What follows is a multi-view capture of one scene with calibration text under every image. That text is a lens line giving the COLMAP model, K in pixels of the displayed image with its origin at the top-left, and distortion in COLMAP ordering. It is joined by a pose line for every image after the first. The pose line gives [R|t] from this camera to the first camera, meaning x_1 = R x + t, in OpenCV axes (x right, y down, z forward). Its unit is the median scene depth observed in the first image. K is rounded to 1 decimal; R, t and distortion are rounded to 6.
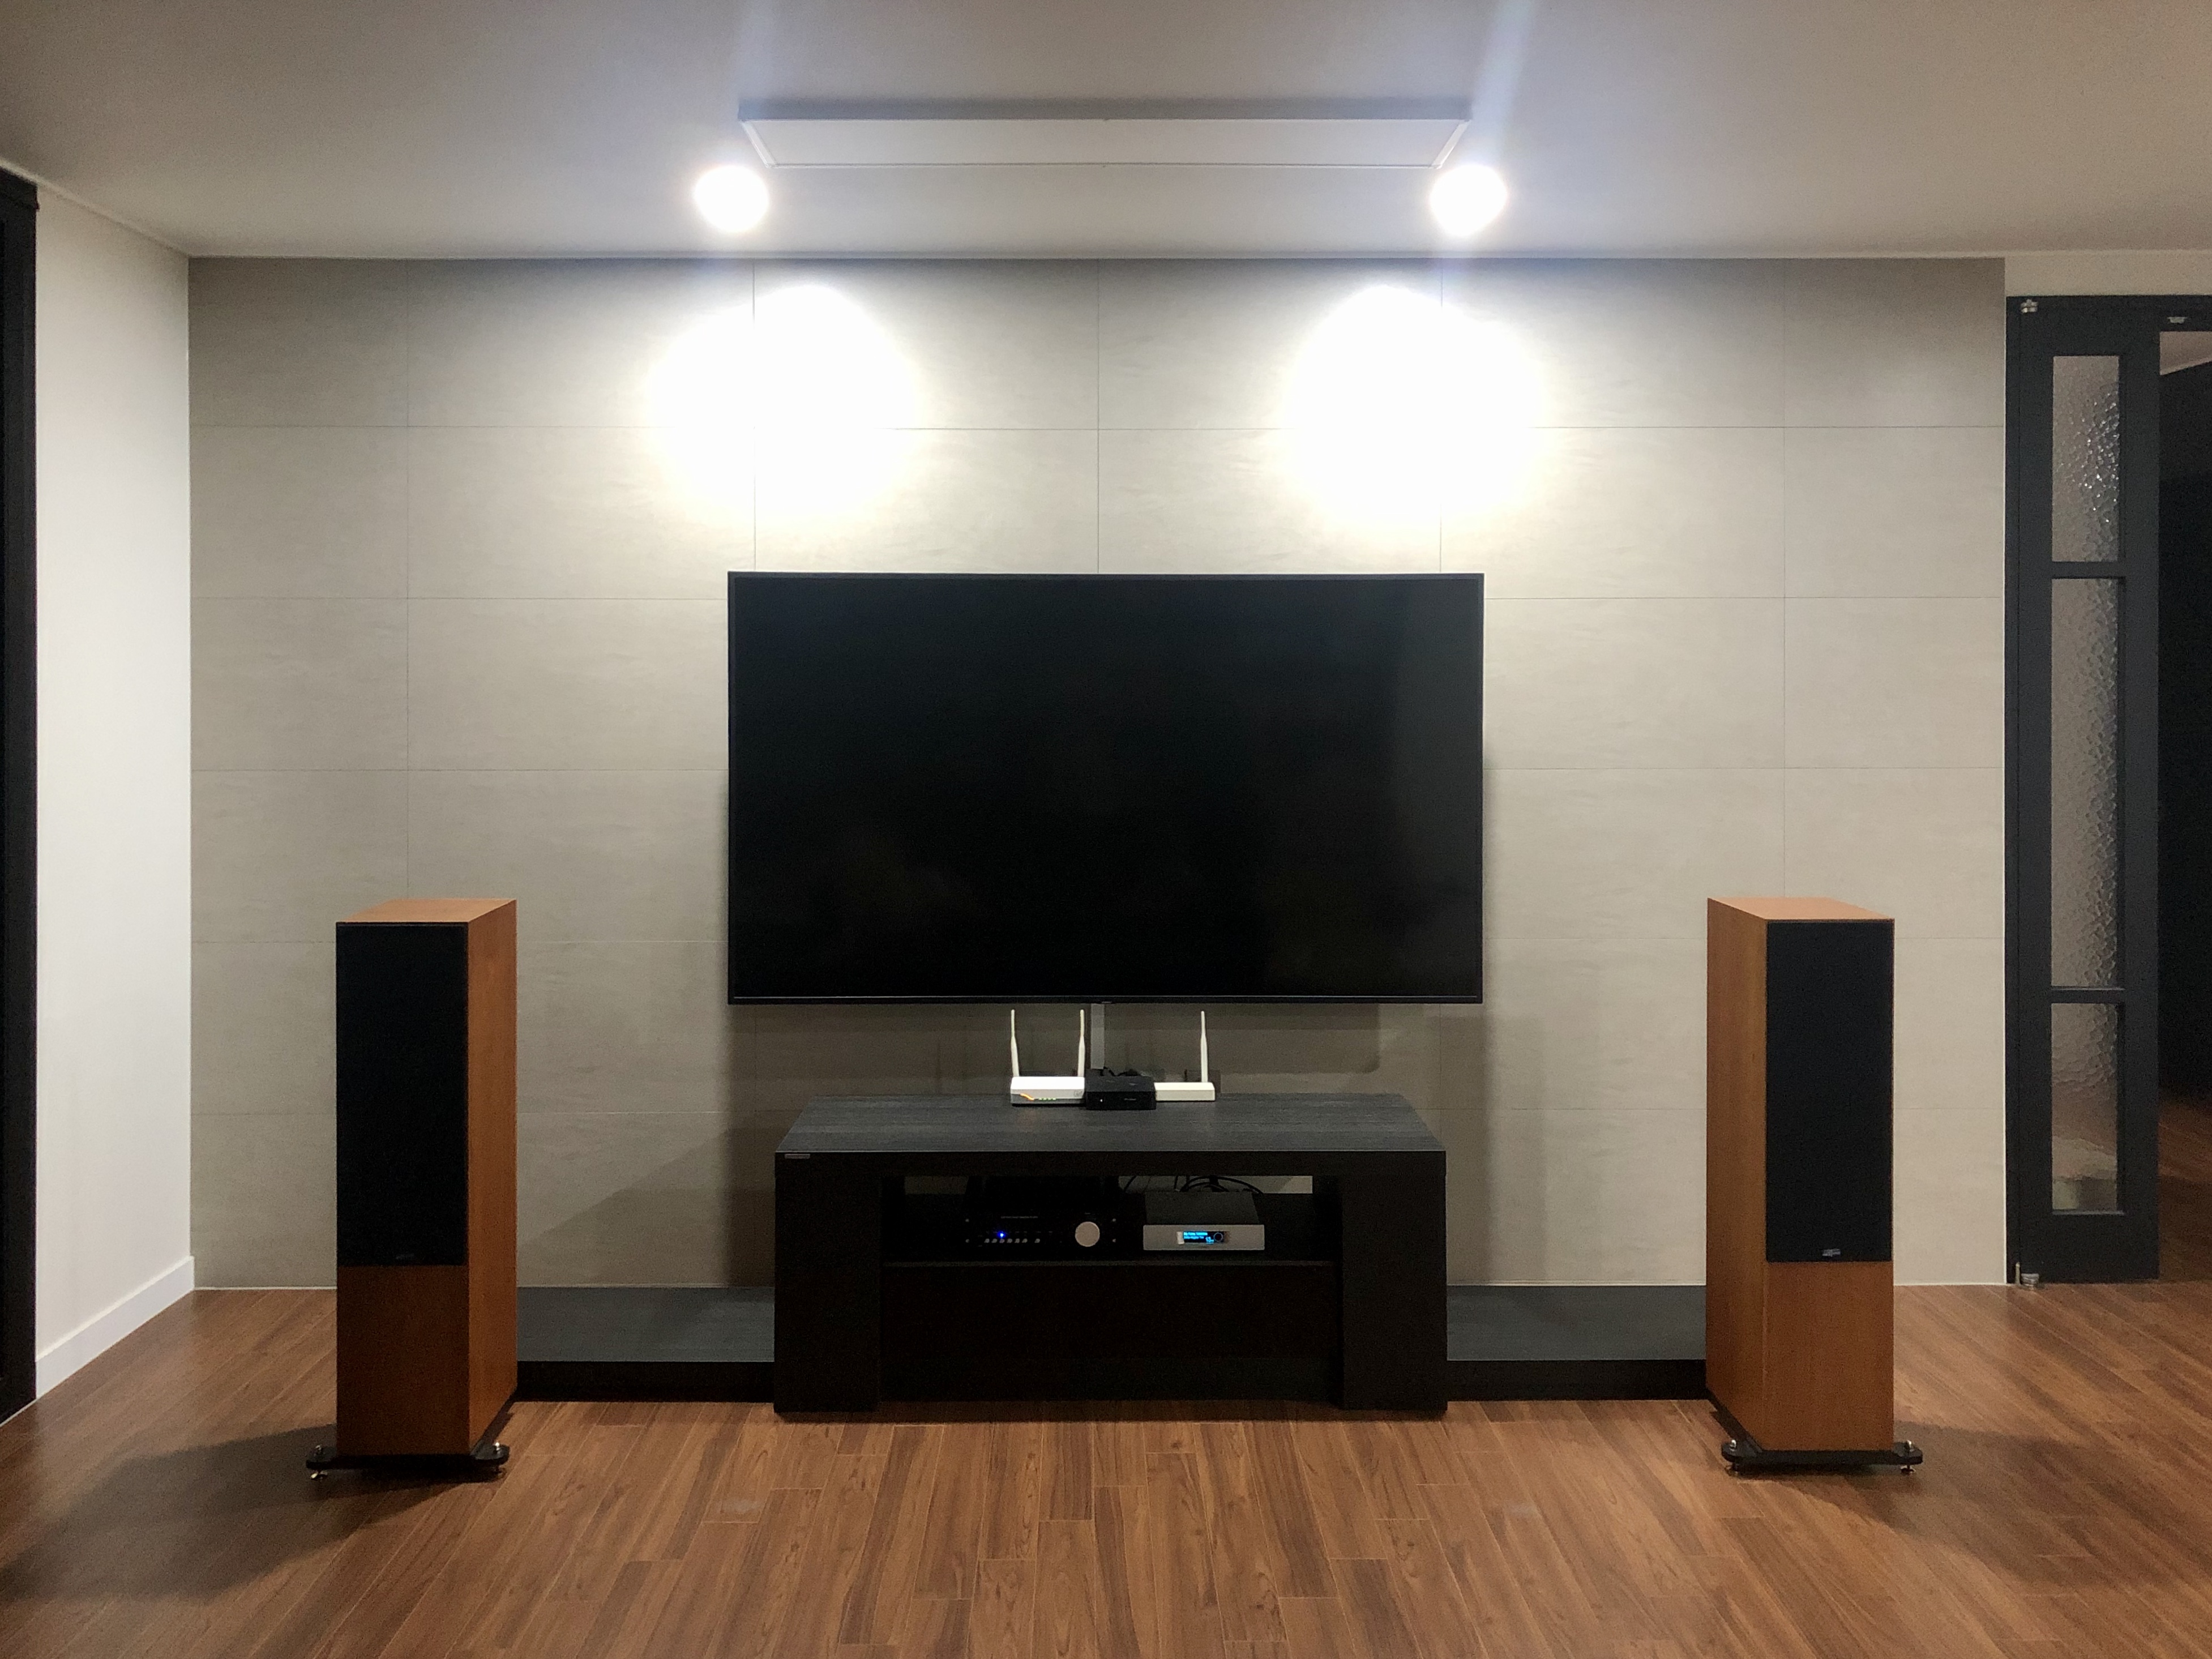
lens RADIAL K [[1837.8, 0, 1102.2], [0, 1837.8, 699.3], [0, 0, 1]] dist [-0.001623, -0.002093]
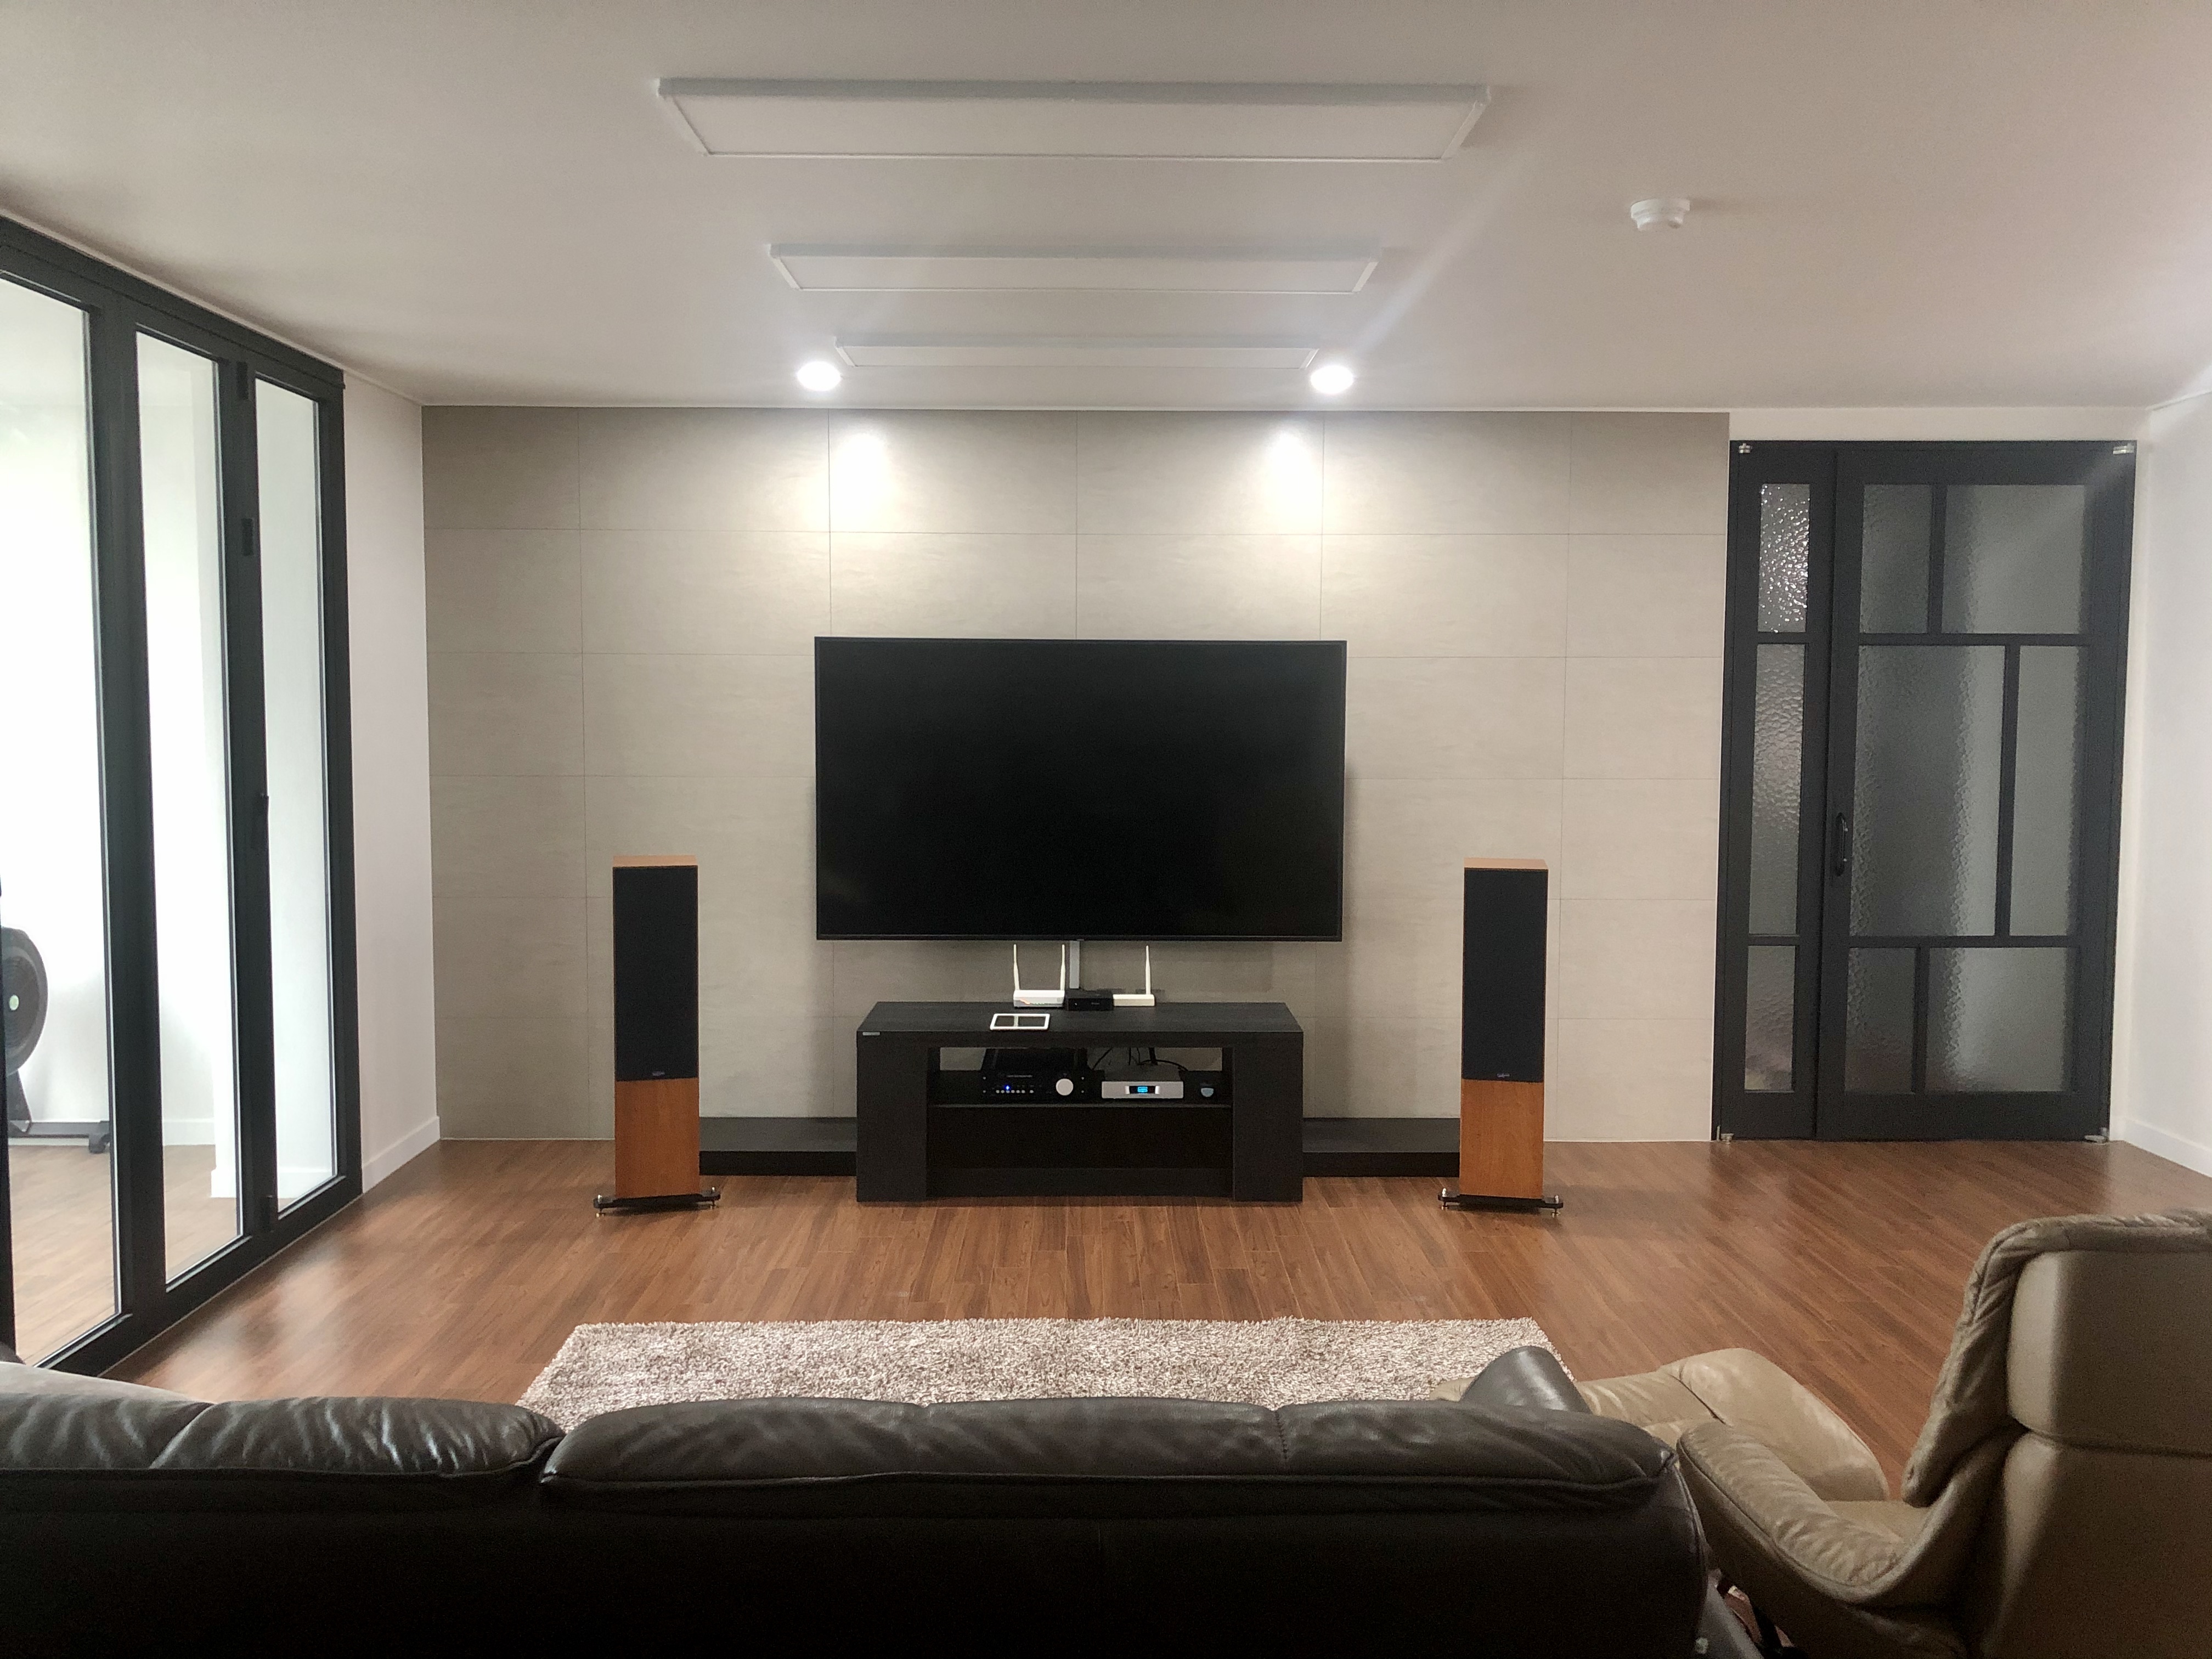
lens RADIAL K [[1817.4, 0, 1106.0], [0, 1817.4, 829.5], [0, 0, 1]] dist [0.013007, 0.001988]
pose [[0.999988, 0.004222, 0.002618, 0.021265], [-0.004379, 0.998010, 0.062910, -0.011905], [-0.002347, -0.062921, 0.998016, -0.475310]]
